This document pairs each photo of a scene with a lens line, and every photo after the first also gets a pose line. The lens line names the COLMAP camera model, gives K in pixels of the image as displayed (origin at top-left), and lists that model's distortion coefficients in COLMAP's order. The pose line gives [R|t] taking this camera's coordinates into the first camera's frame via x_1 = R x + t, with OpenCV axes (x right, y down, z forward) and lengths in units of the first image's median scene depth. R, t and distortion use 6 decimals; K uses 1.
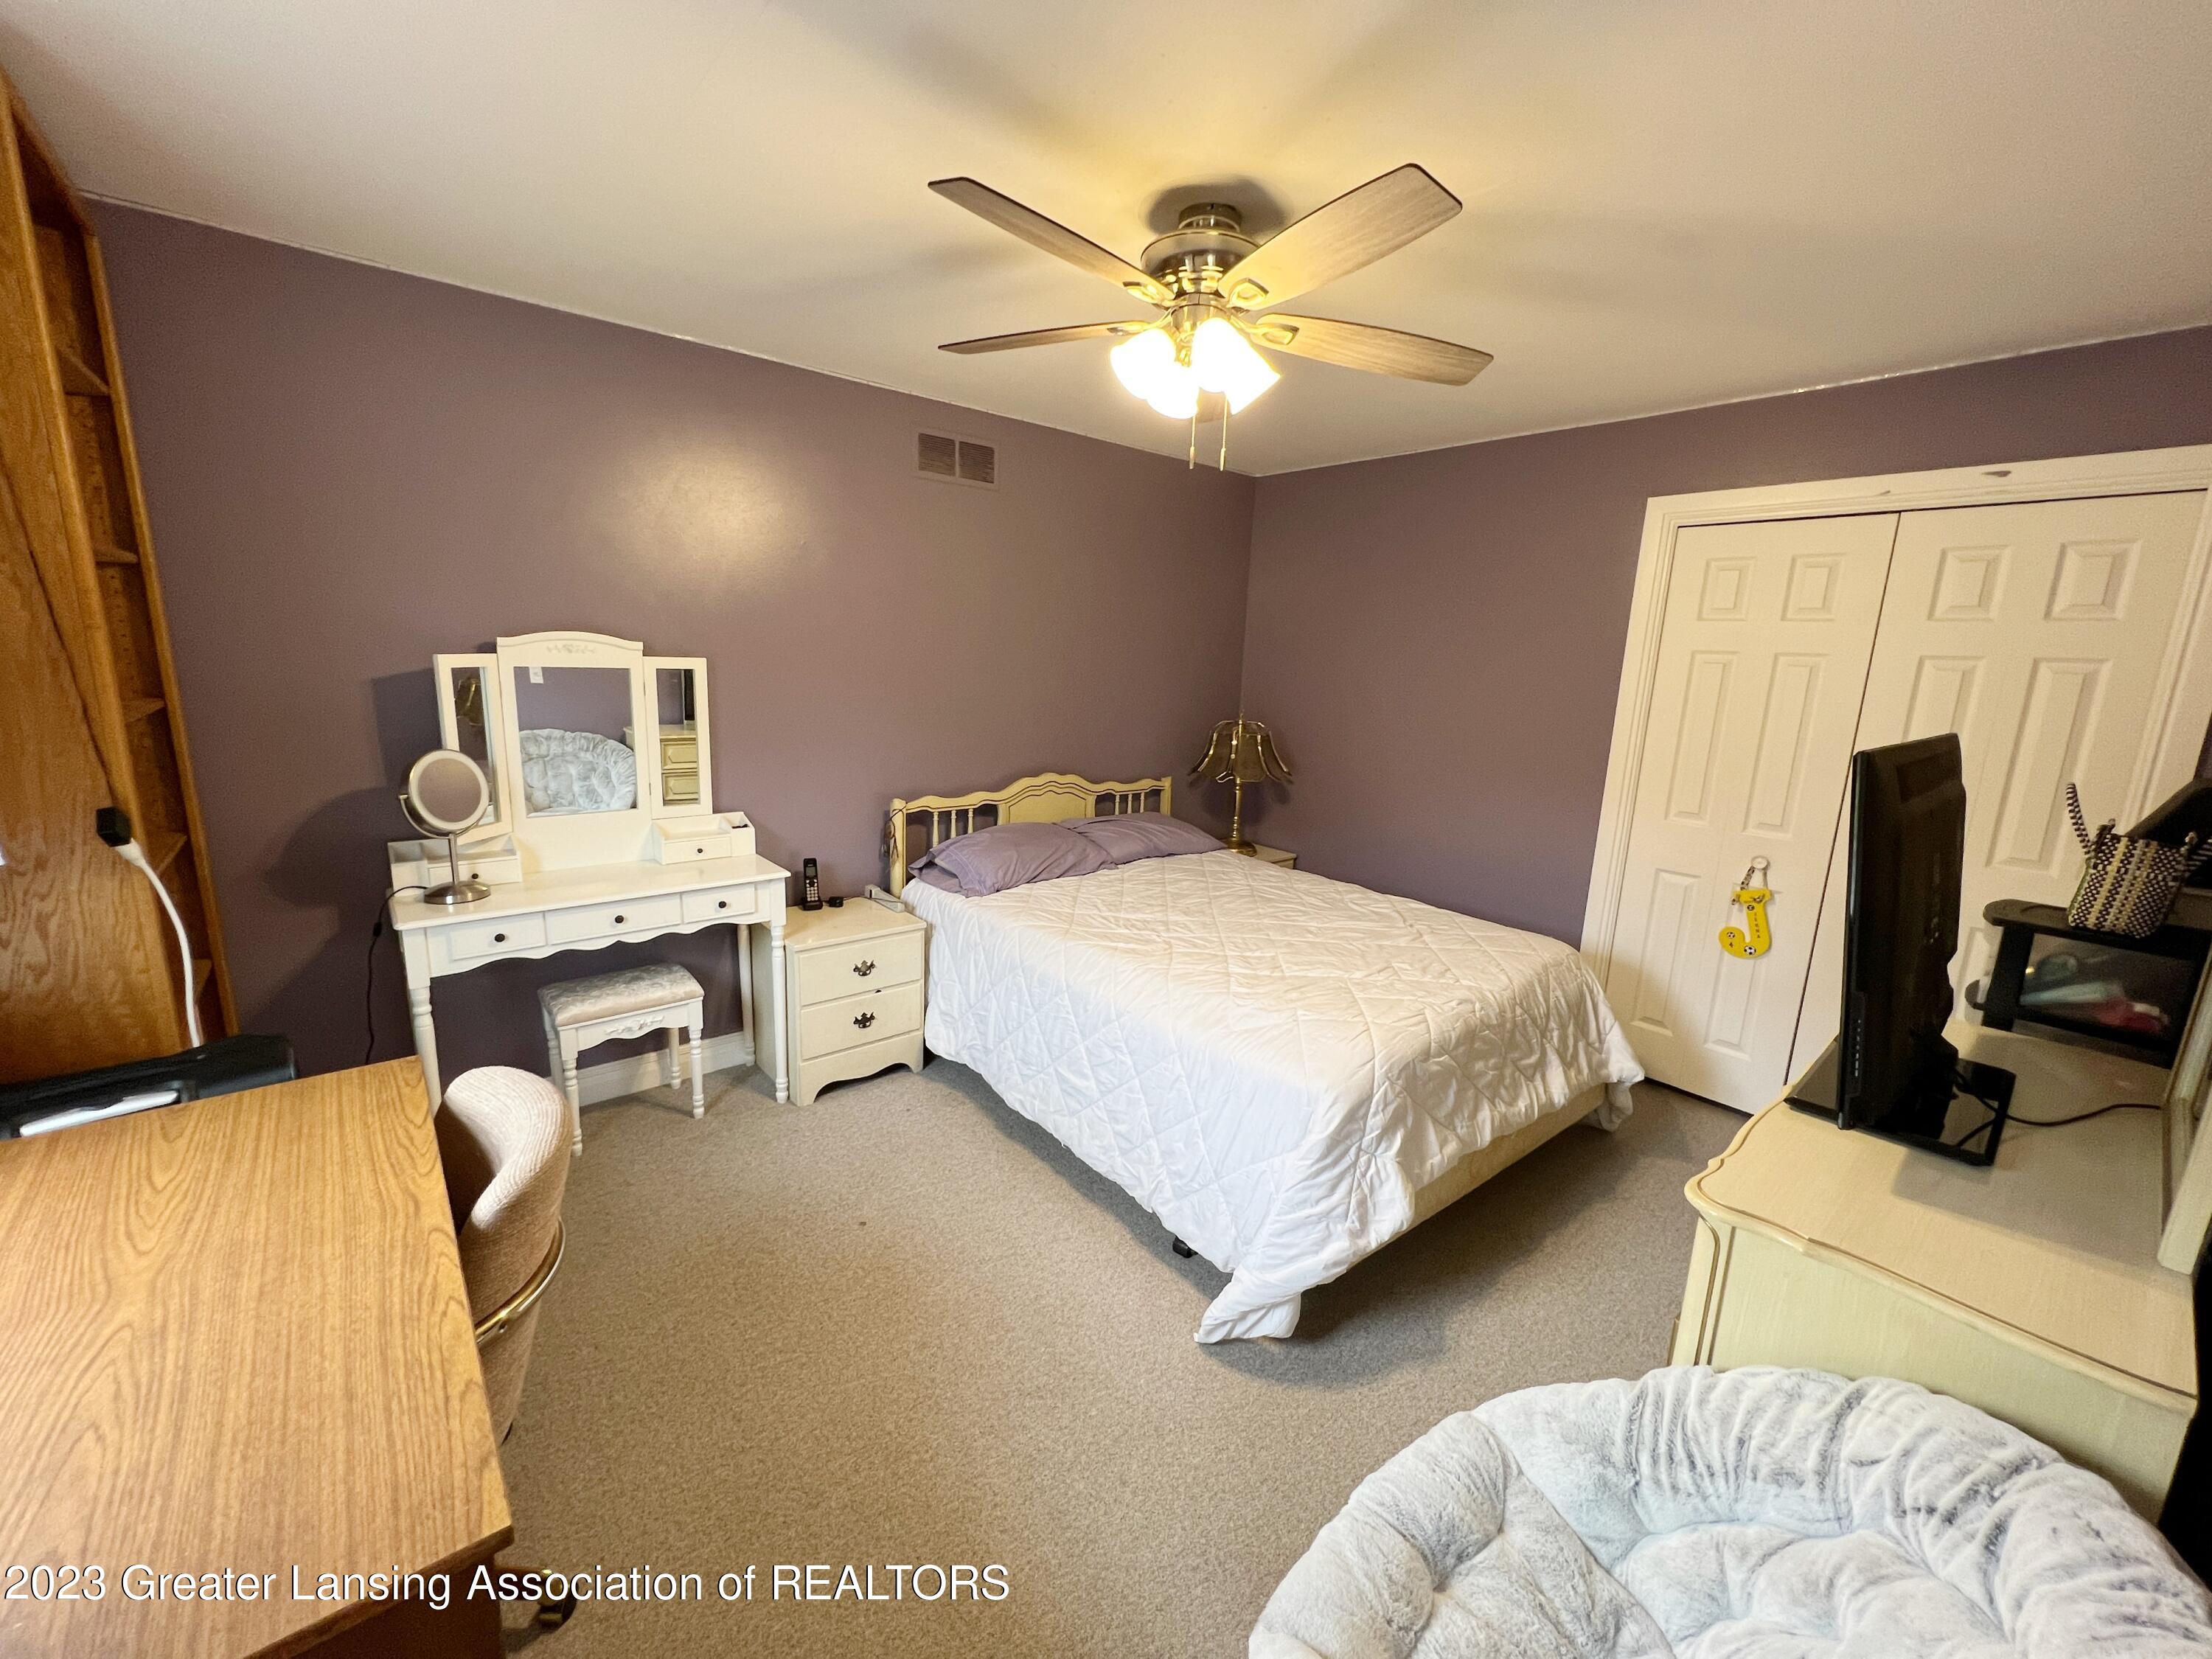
lens RADIAL K [[902.2, 0, 1106.2], [0, 902.2, 835.8], [0, 0, 1]] dist [-0.003783, 0.000383]
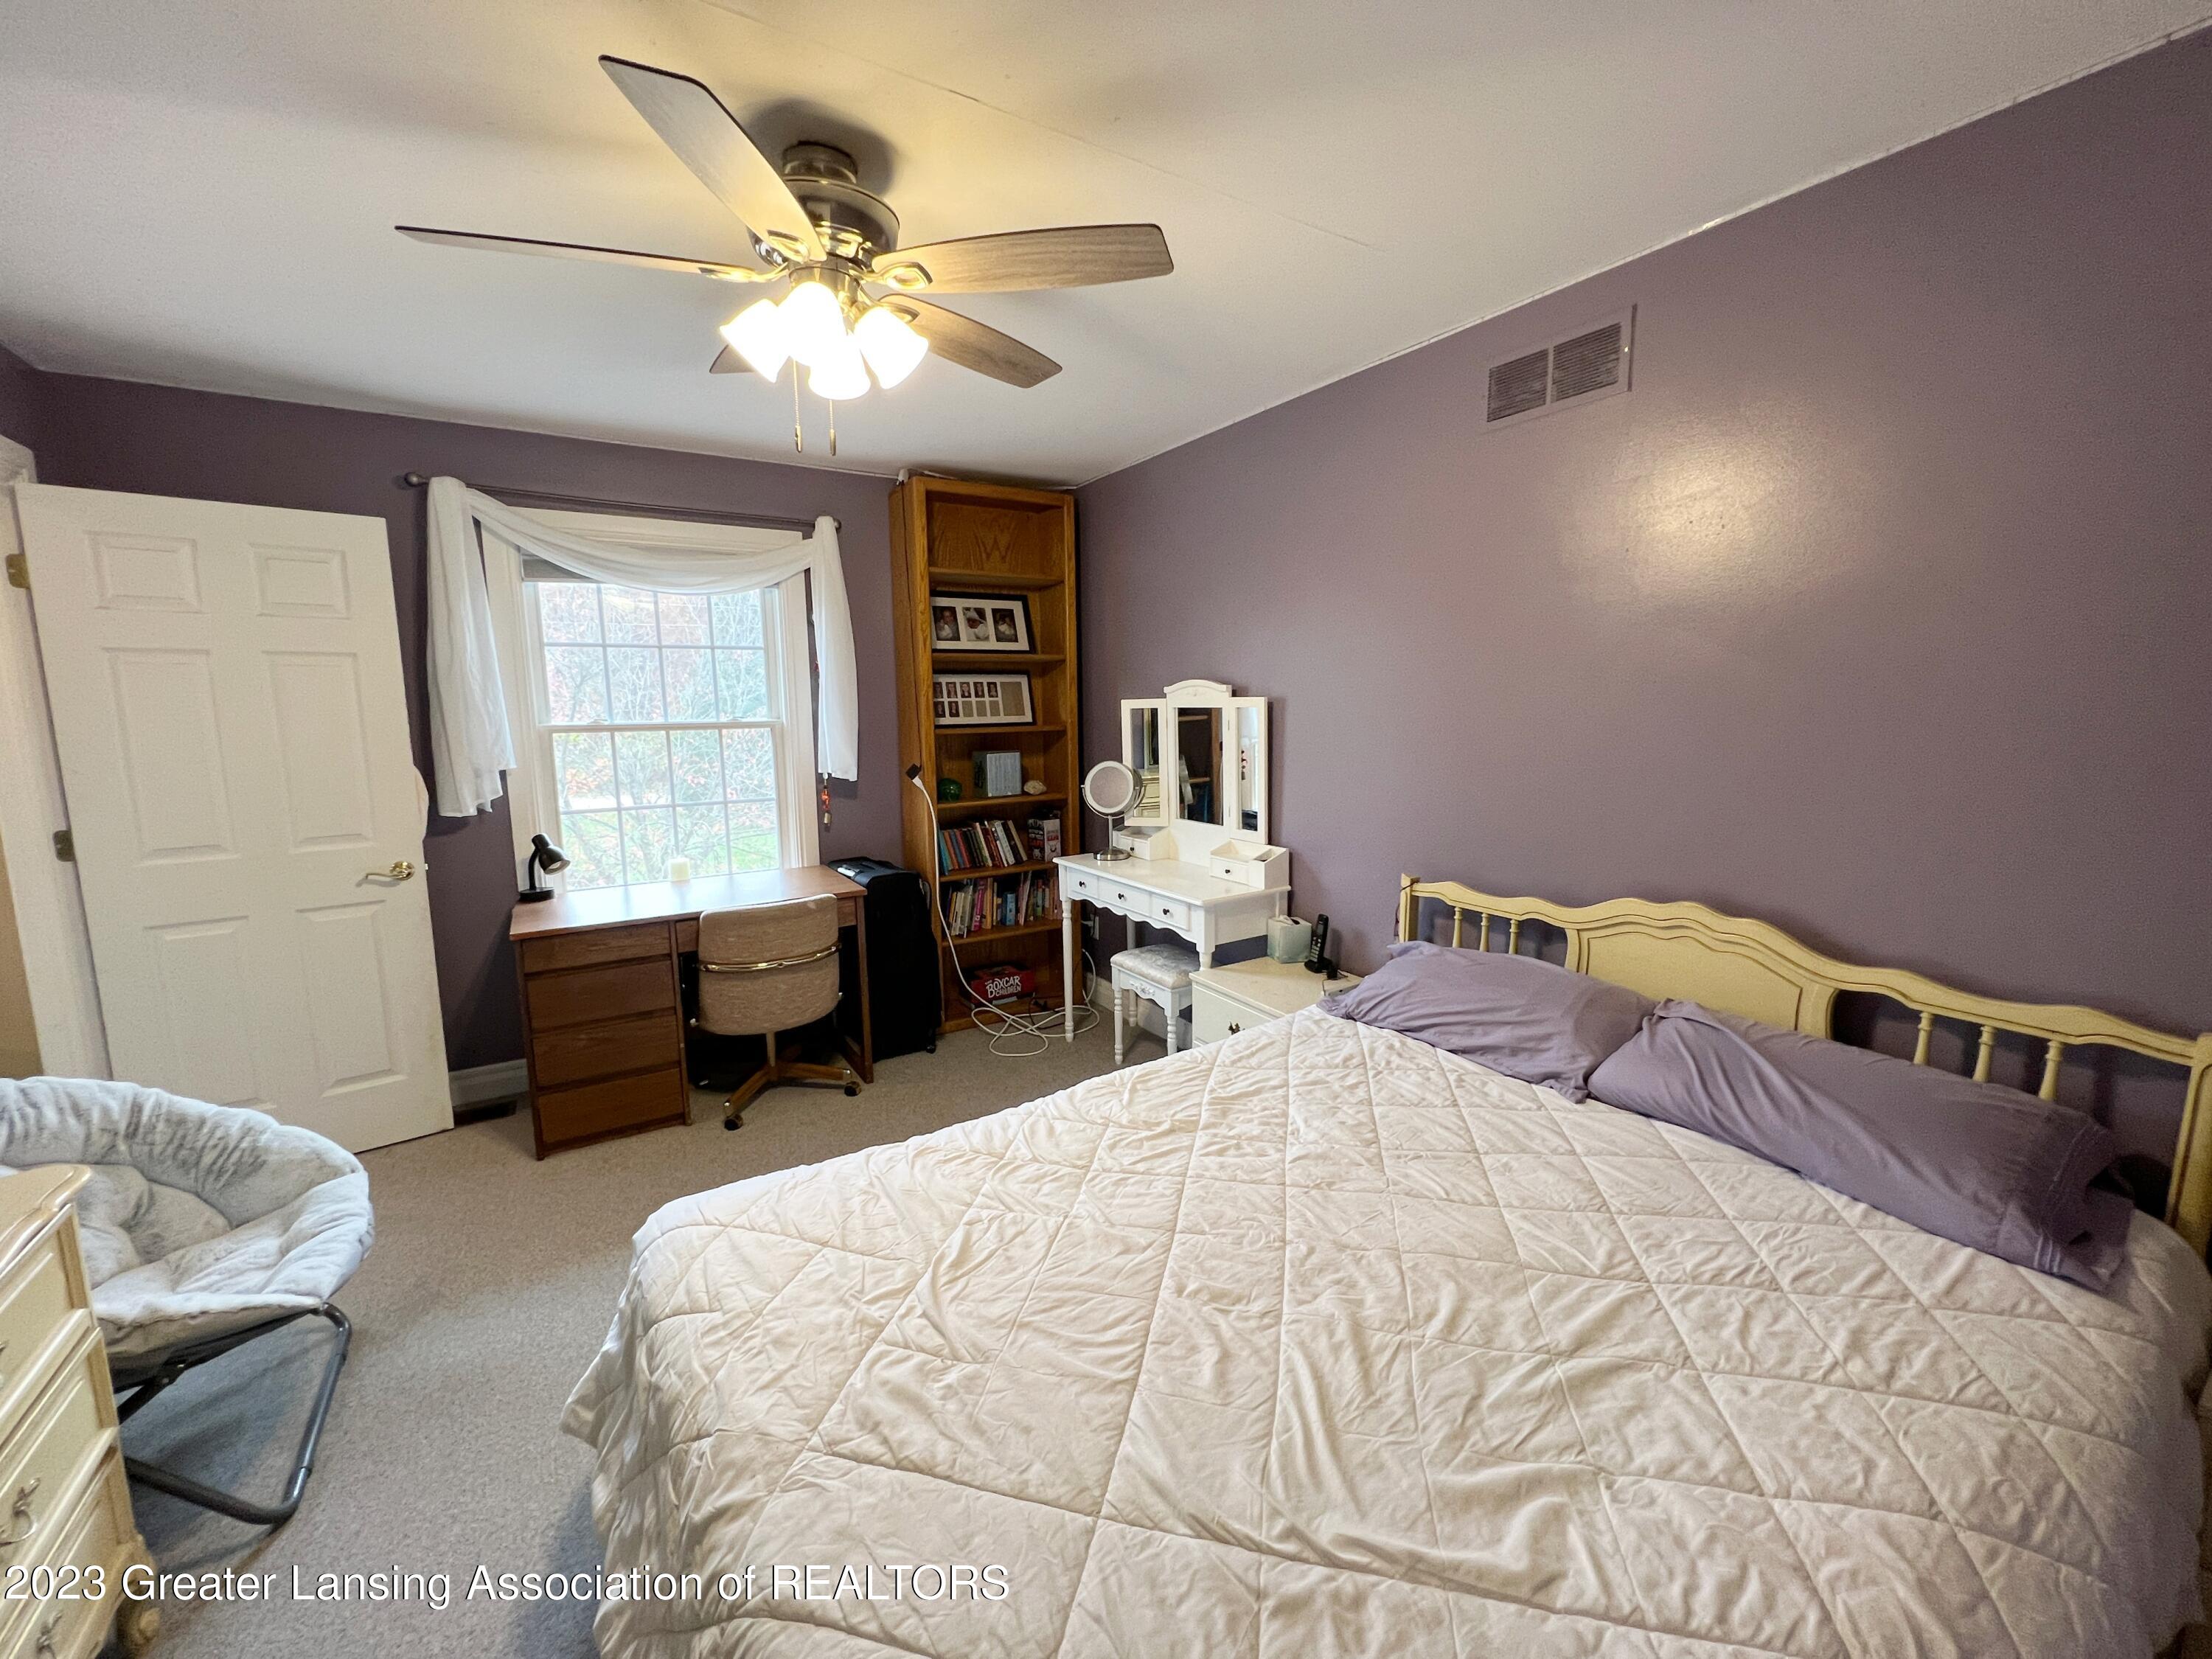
lens RADIAL K [[902.2, 0, 1108.9], [0, 902.2, 828.8], [0, 0, 1]] dist [-0.003783, 0.000383]
pose [[-0.159988, 0.107128, -0.981289, 0.532791], [-0.190571, 0.972040, 0.137189, -0.130777], [0.968549, 0.208954, -0.135099, 0.828998]]
